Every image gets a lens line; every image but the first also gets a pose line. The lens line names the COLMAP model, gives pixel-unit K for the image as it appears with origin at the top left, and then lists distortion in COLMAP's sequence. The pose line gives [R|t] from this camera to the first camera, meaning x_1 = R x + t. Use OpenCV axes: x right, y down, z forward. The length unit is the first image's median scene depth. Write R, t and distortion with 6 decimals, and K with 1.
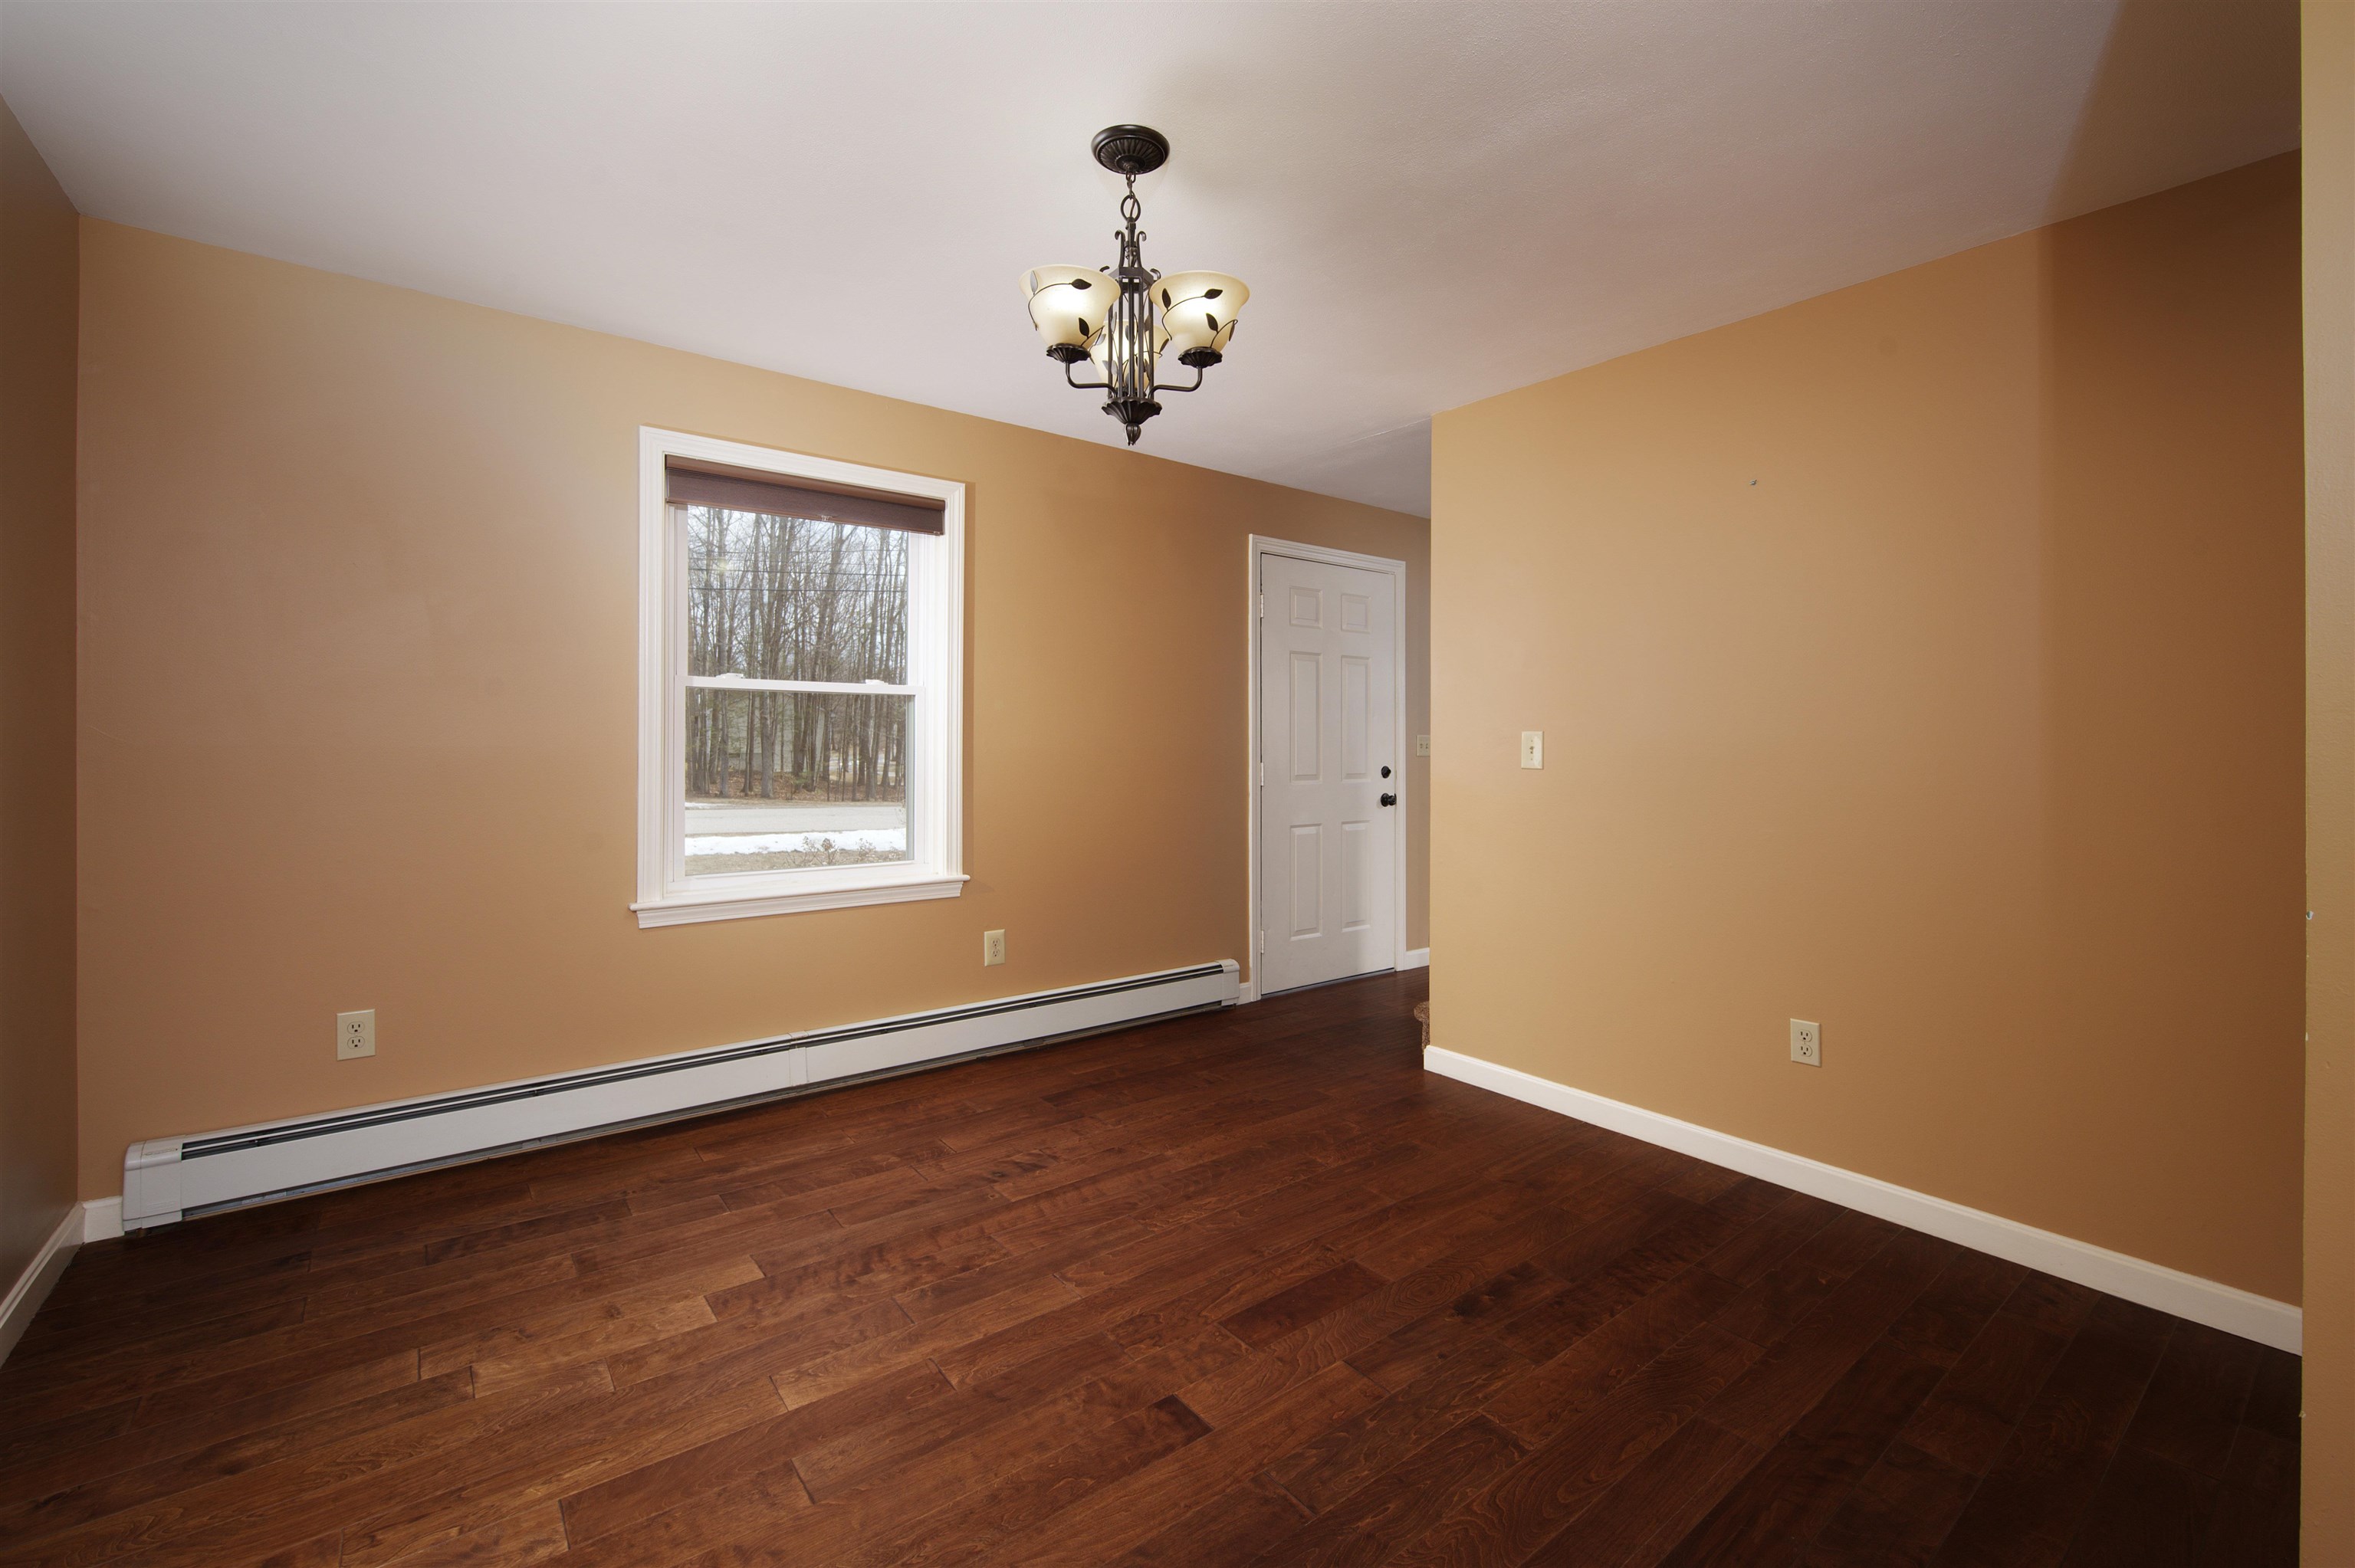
lens RADIAL K [[997.2, 0, 1171.5], [0, 997.2, 744.5], [0, 0, 1]] dist [0.000184, -0.000034]
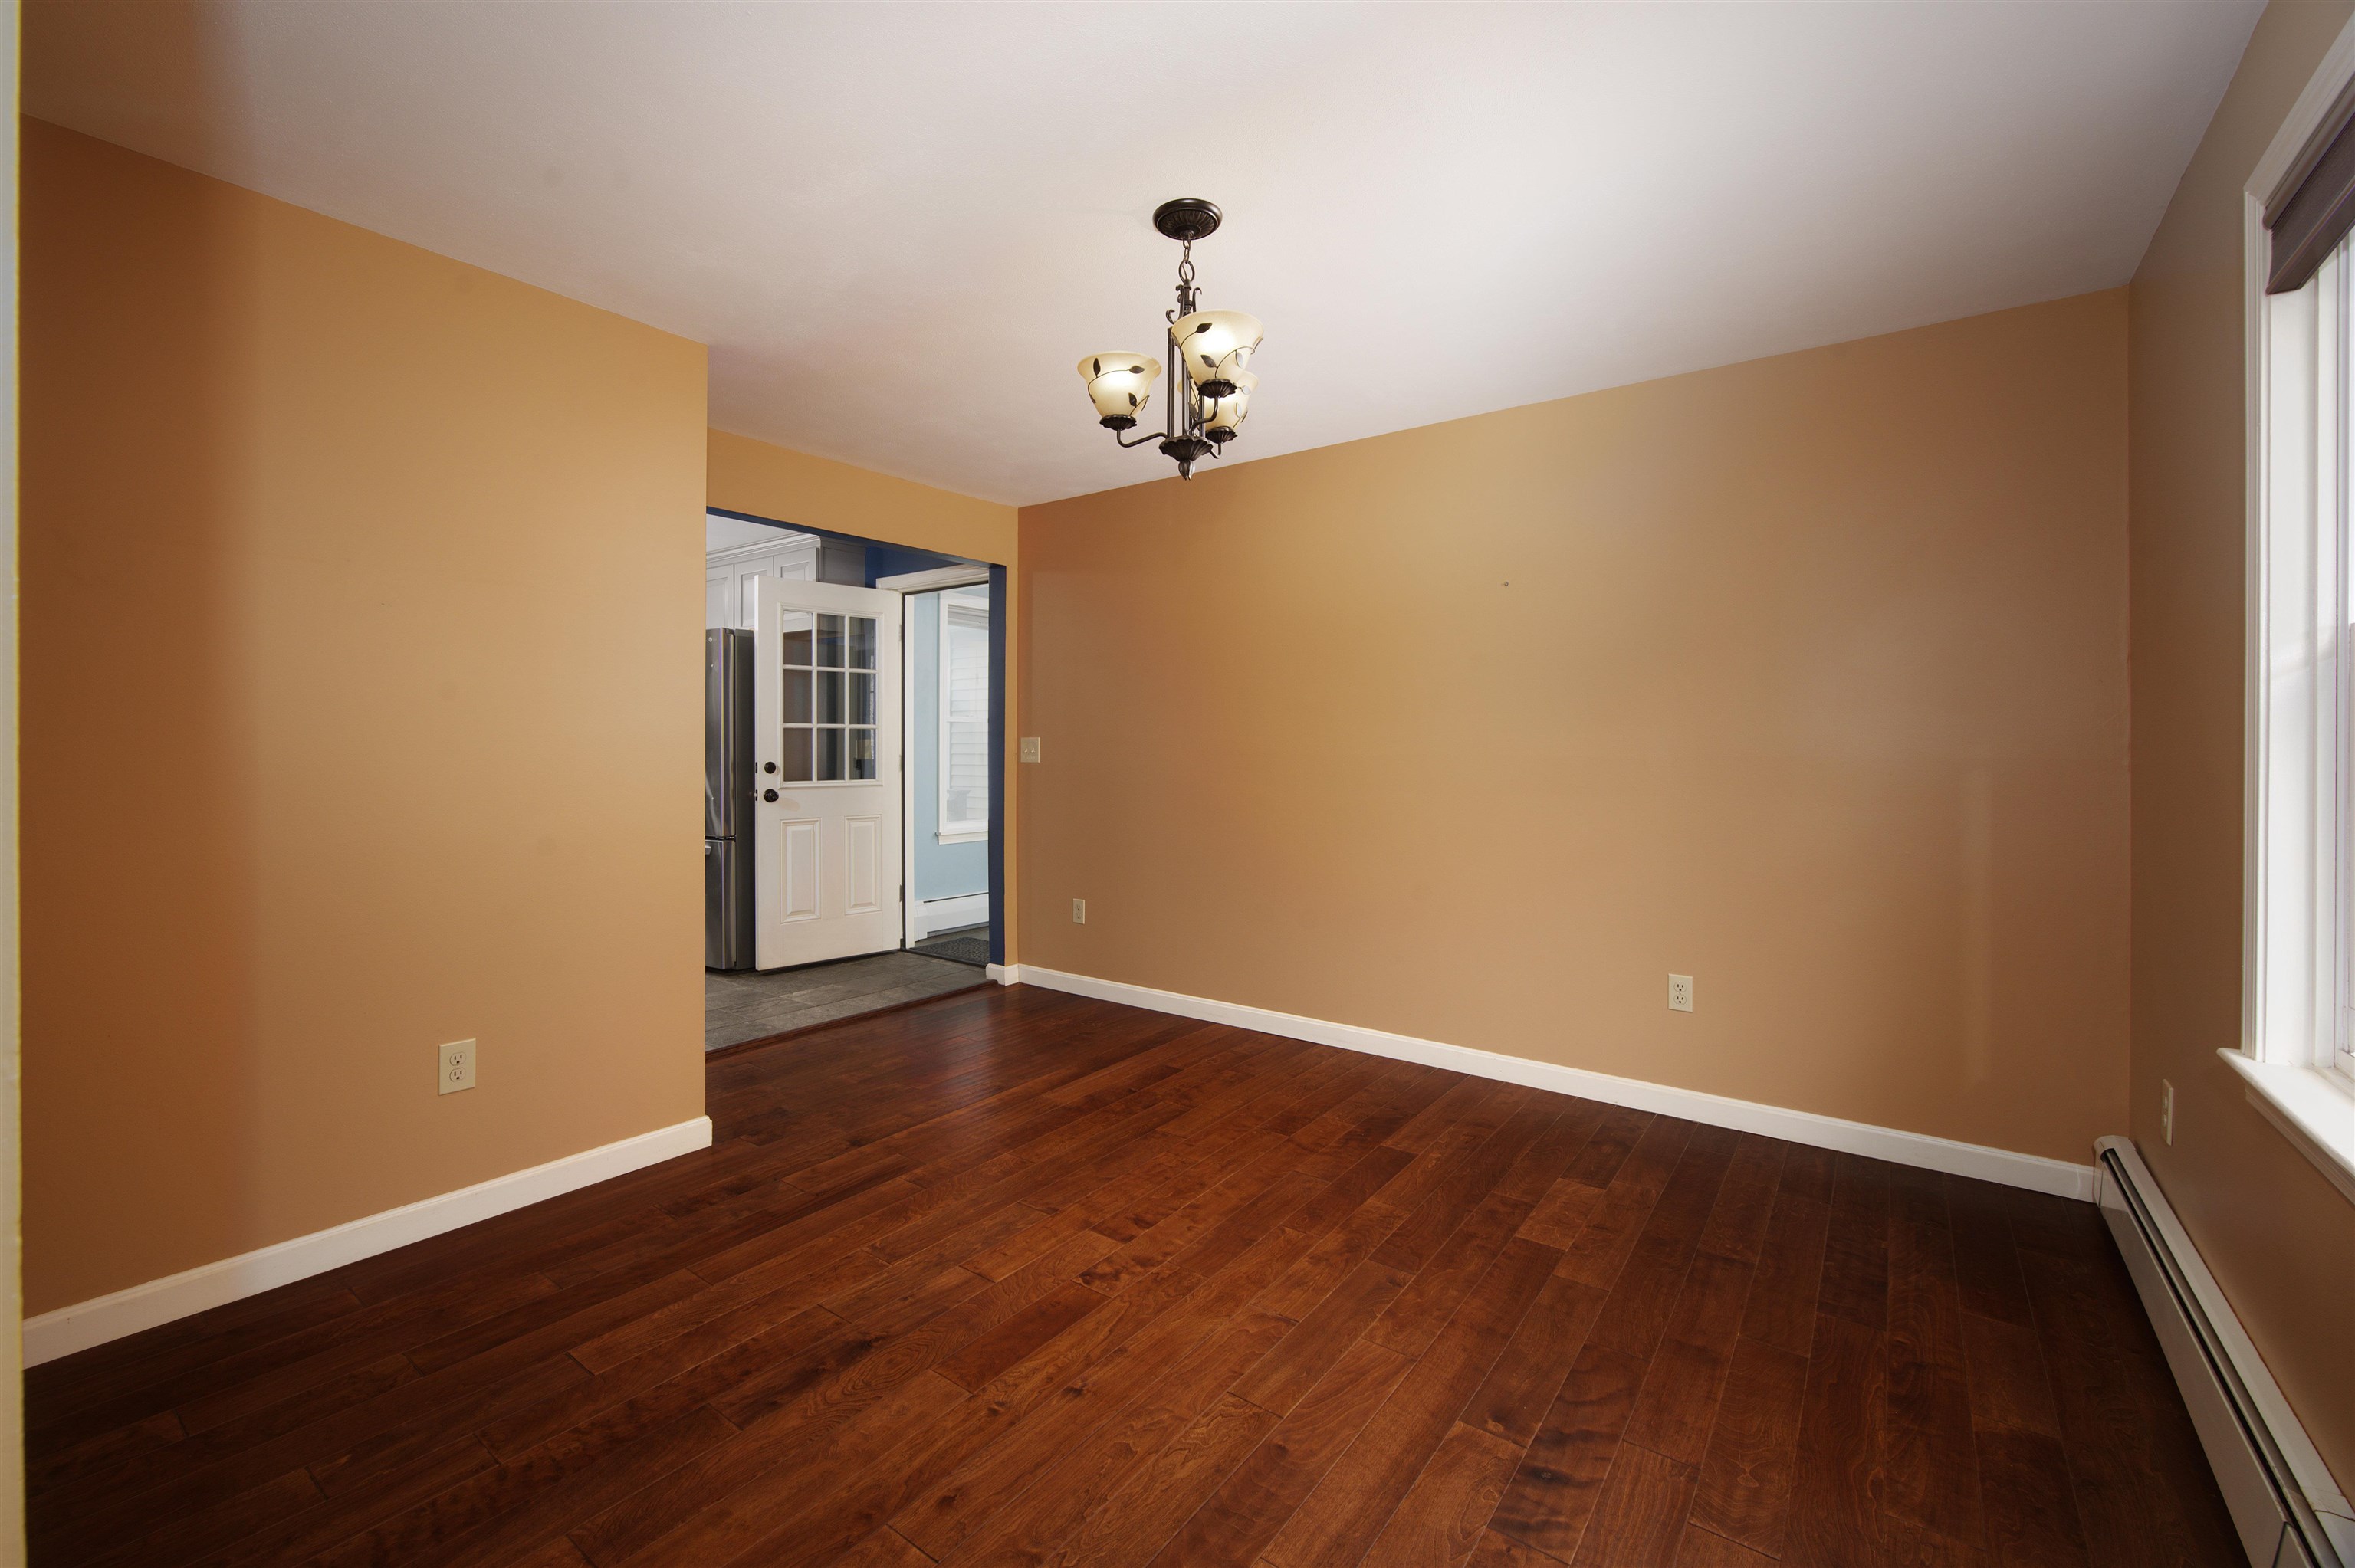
lens RADIAL K [[997.2, 0, 1171.5], [0, 997.2, 744.5], [0, 0, 1]] dist [0.000184, -0.000034]
pose [[-0.955573, -0.010489, -0.294567, 0.300607], [-0.010891, 0.999941, -0.000277, -0.010197], [0.294552, 0.002944, -0.955631, 2.015991]]
